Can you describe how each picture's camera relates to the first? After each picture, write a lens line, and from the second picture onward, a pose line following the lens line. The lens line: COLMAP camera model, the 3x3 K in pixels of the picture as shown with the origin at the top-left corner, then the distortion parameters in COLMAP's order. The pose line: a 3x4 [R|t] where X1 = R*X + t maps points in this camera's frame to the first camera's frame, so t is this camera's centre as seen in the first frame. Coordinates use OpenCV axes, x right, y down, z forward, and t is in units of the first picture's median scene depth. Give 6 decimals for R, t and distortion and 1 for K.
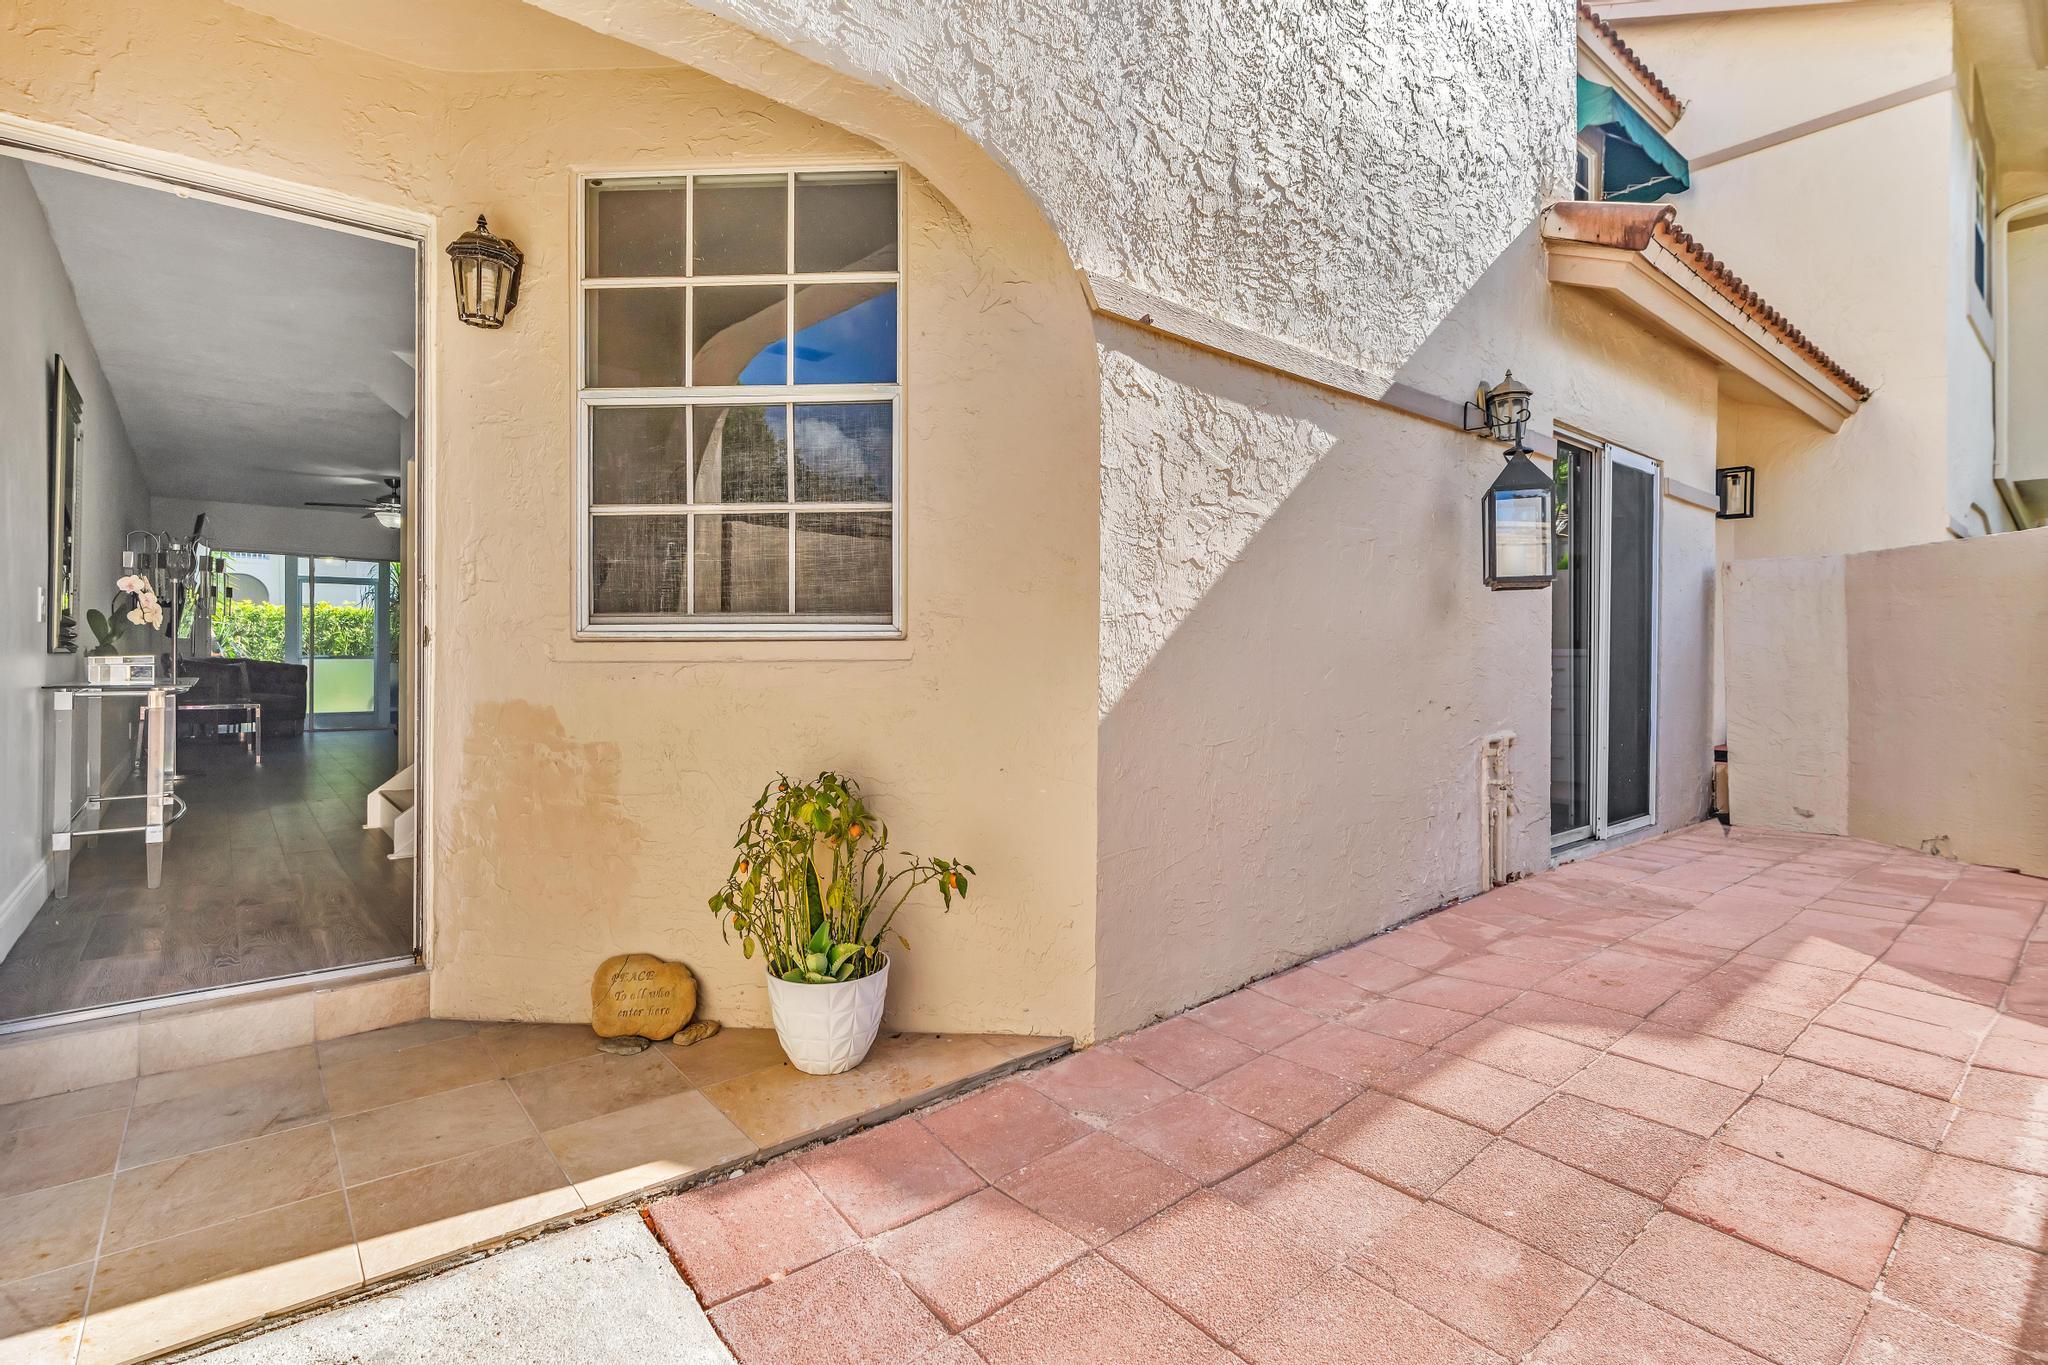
lens RADIAL K [[974.5, 0, 1007.8], [0, 974.5, 654.8], [0, 0, 1]] dist [-0.002552, 0.000075]
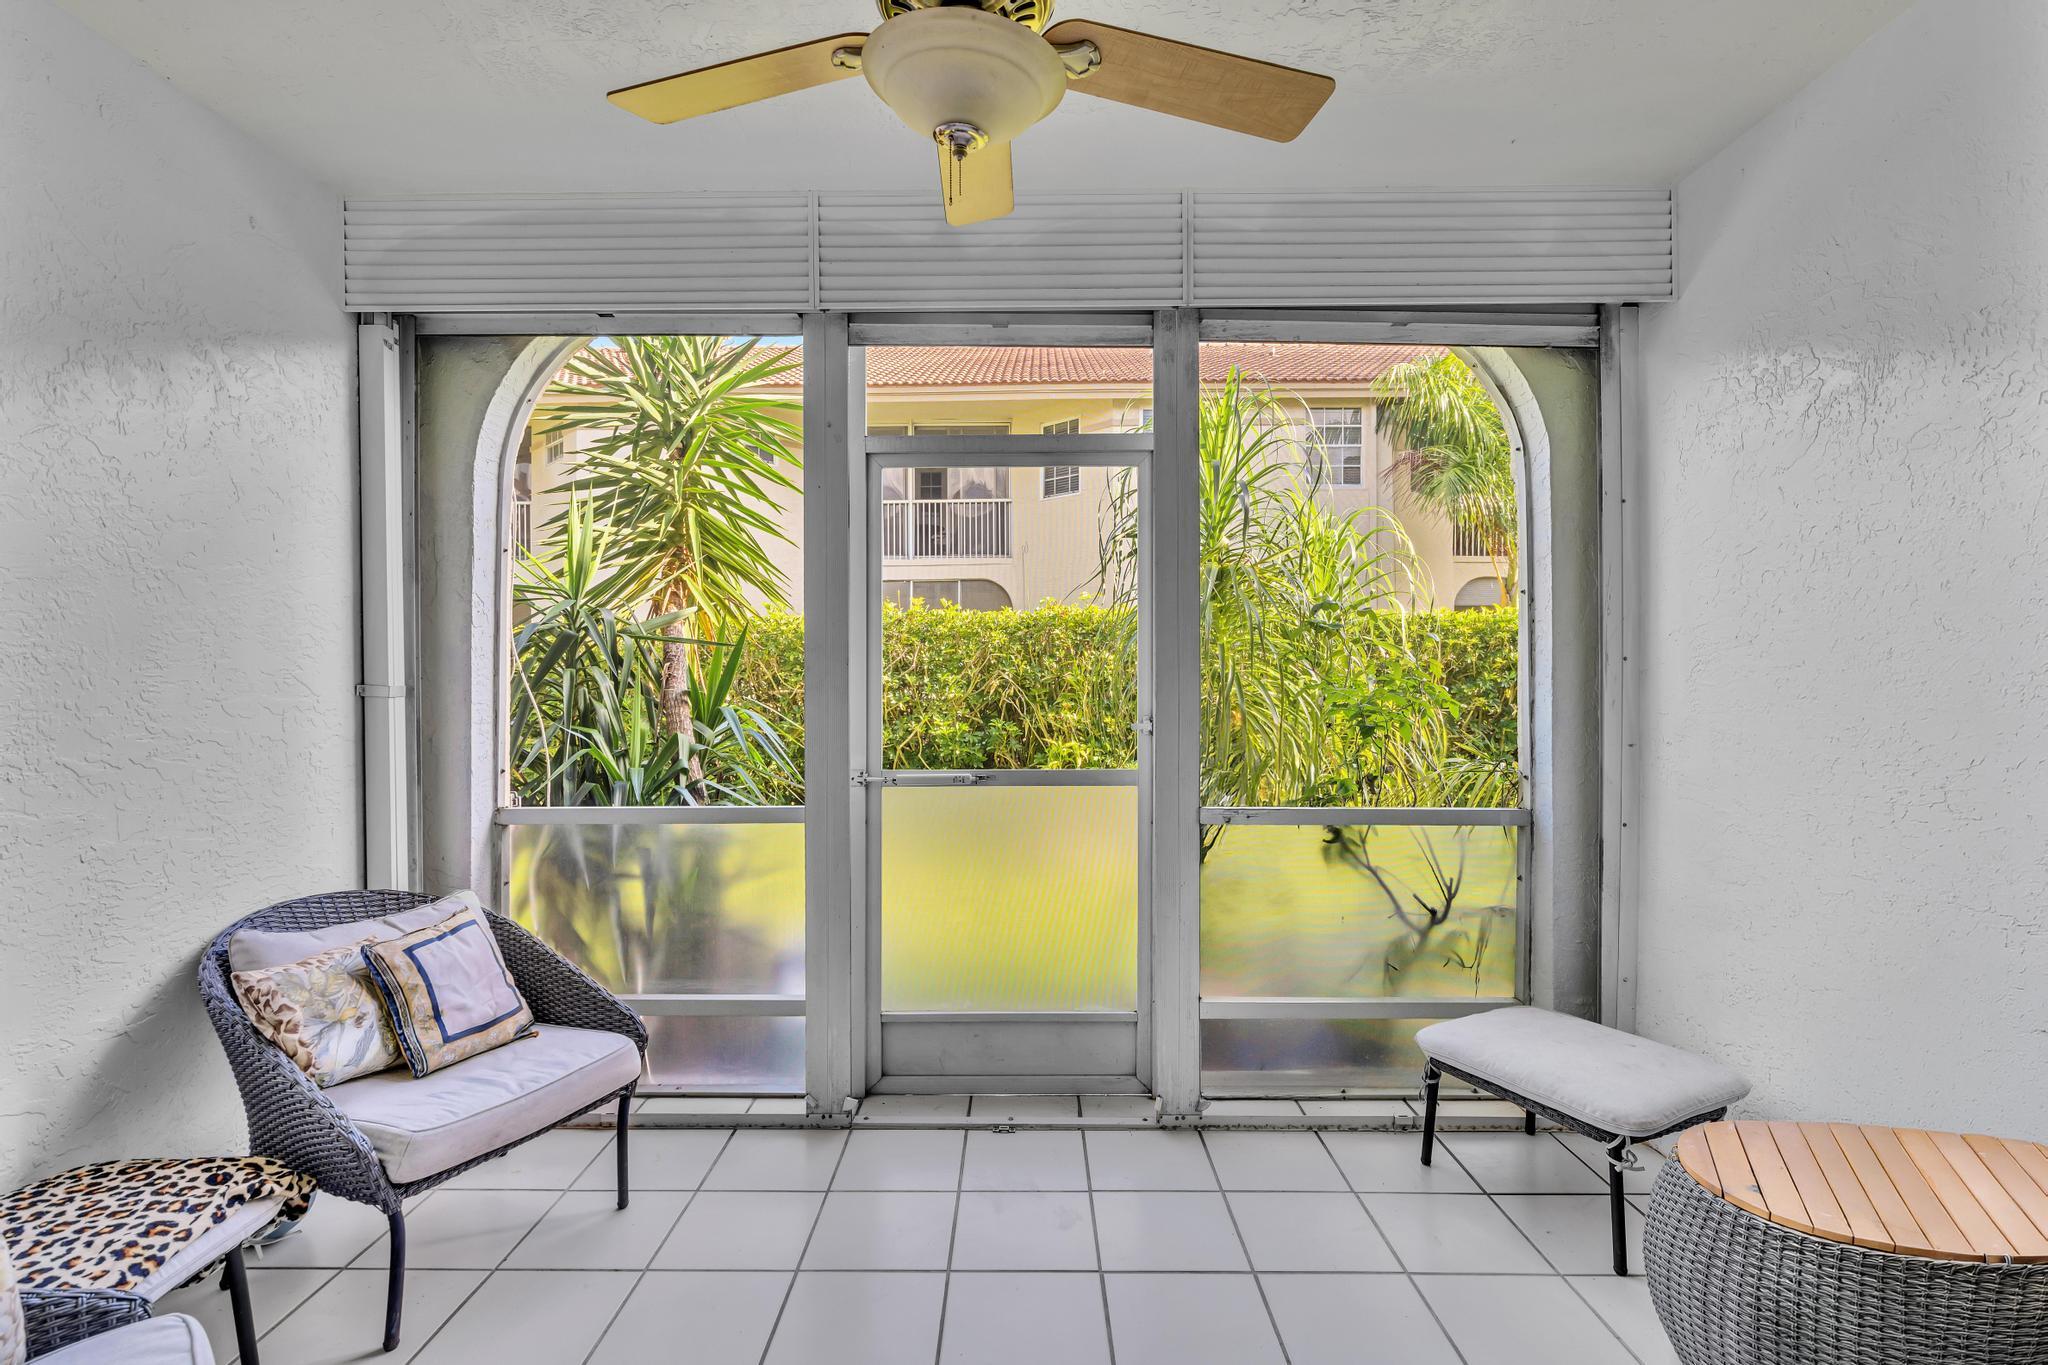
lens RADIAL K [[974.5, 0, 1007.8], [0, 974.5, 654.8], [0, 0, 1]] dist [-0.002552, 0.000075]
pose [[0.759166, -0.013144, -0.650764, -0.732097], [0.001614, 0.999831, -0.018312, -0.032021], [0.650895, 0.012851, 0.759059, 1.124729]]
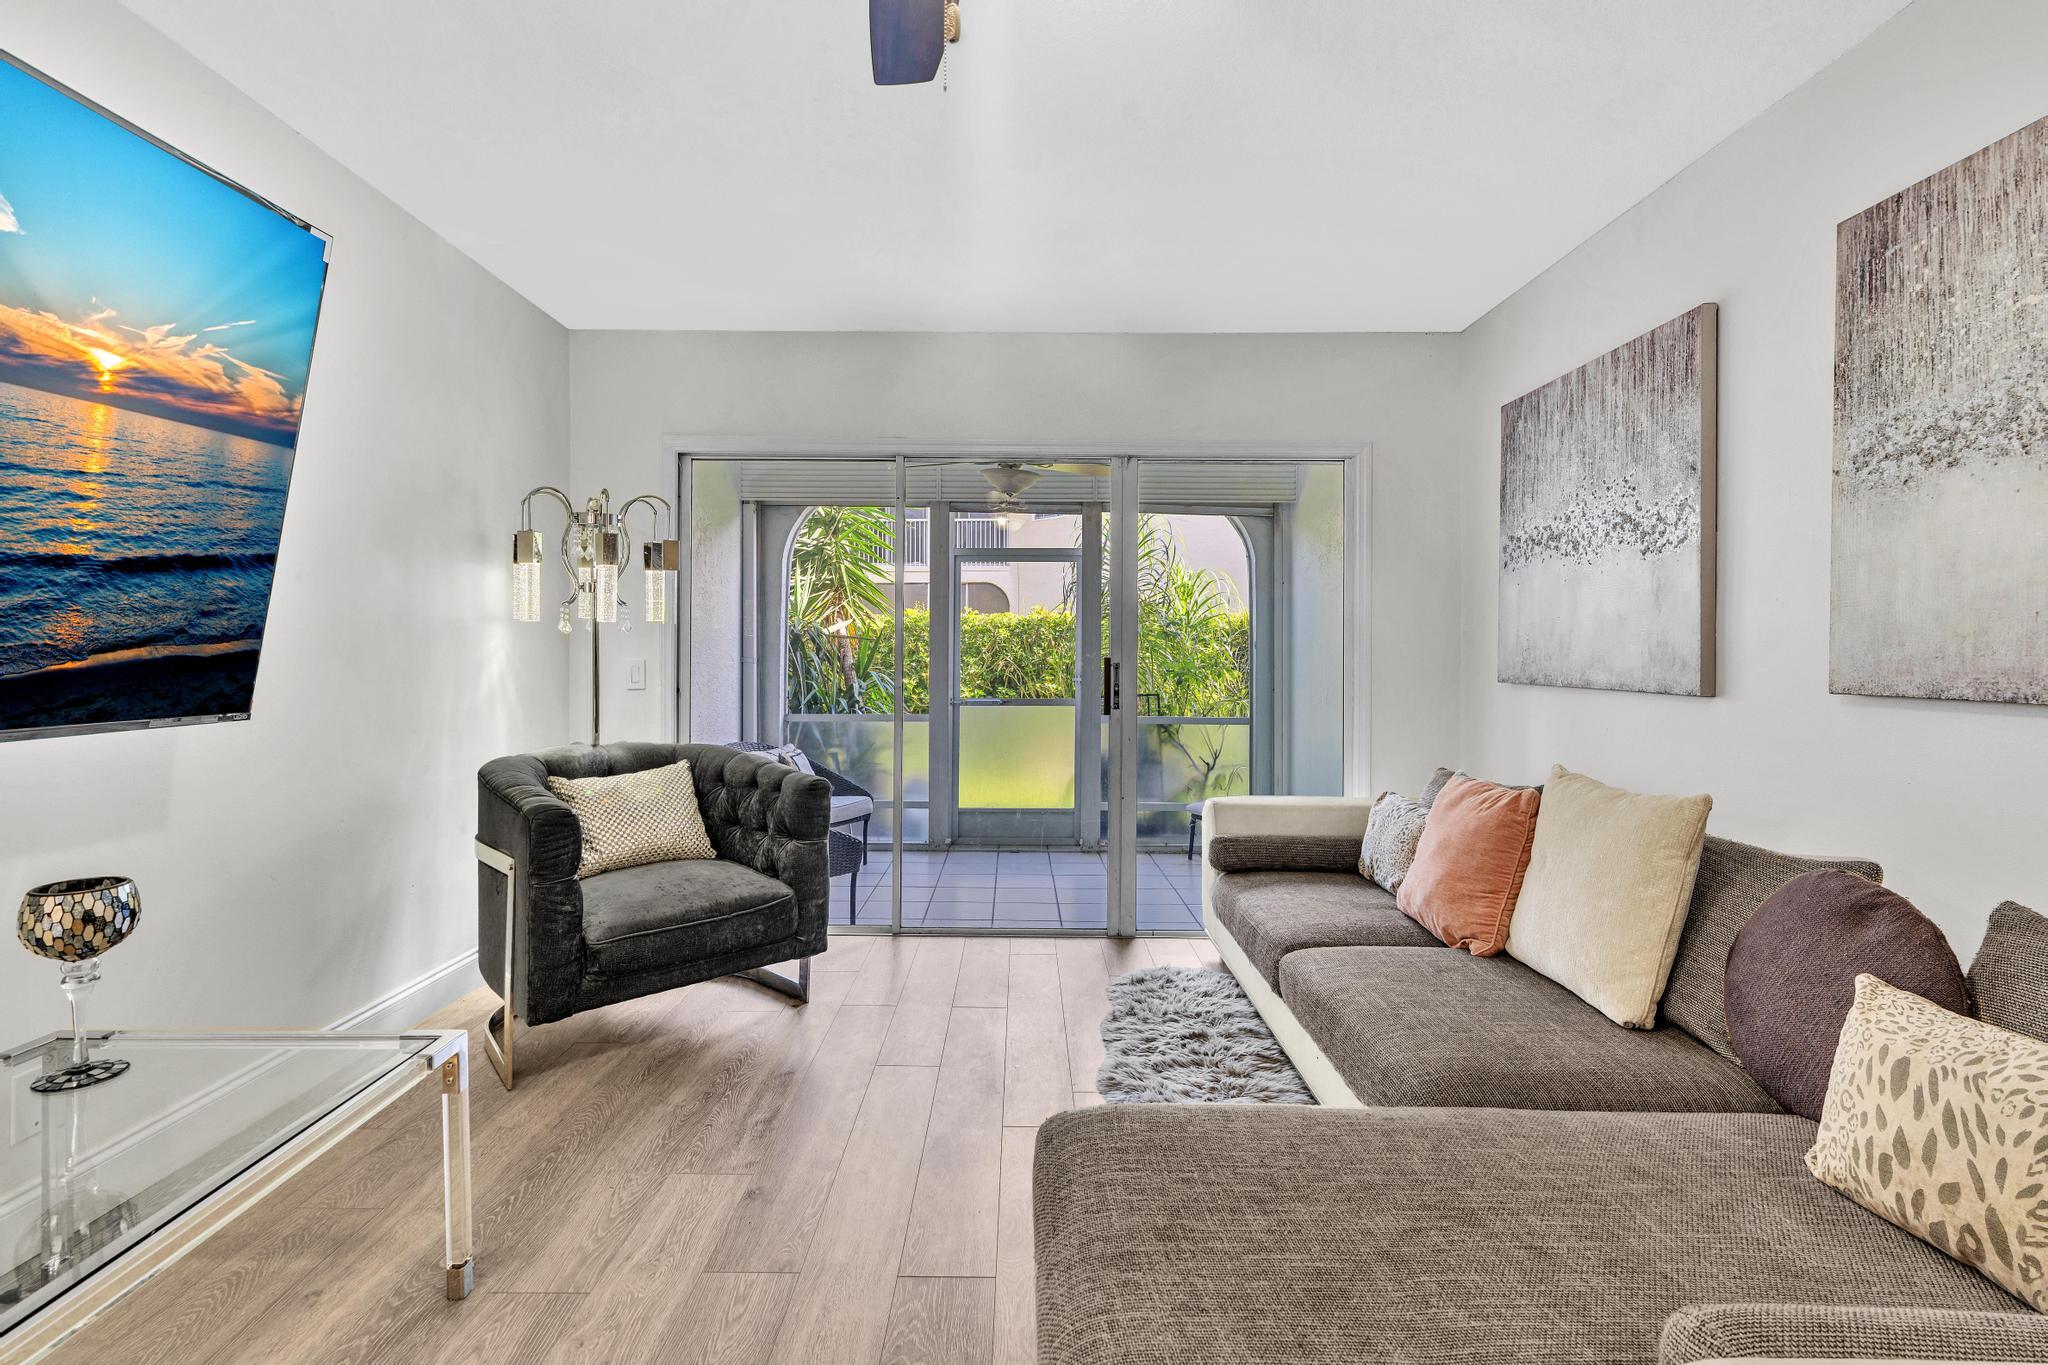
lens RADIAL K [[923.9, 0, 1017.0], [0, 923.9, 653.4], [0, 0, 1]] dist [-0.003748, 0.000590]
pose [[0.770878, 0.001529, -0.636981, -0.515153], [-0.006863, 0.999959, -0.005905, -0.028983], [0.636946, 0.008924, 0.770857, 0.853174]]
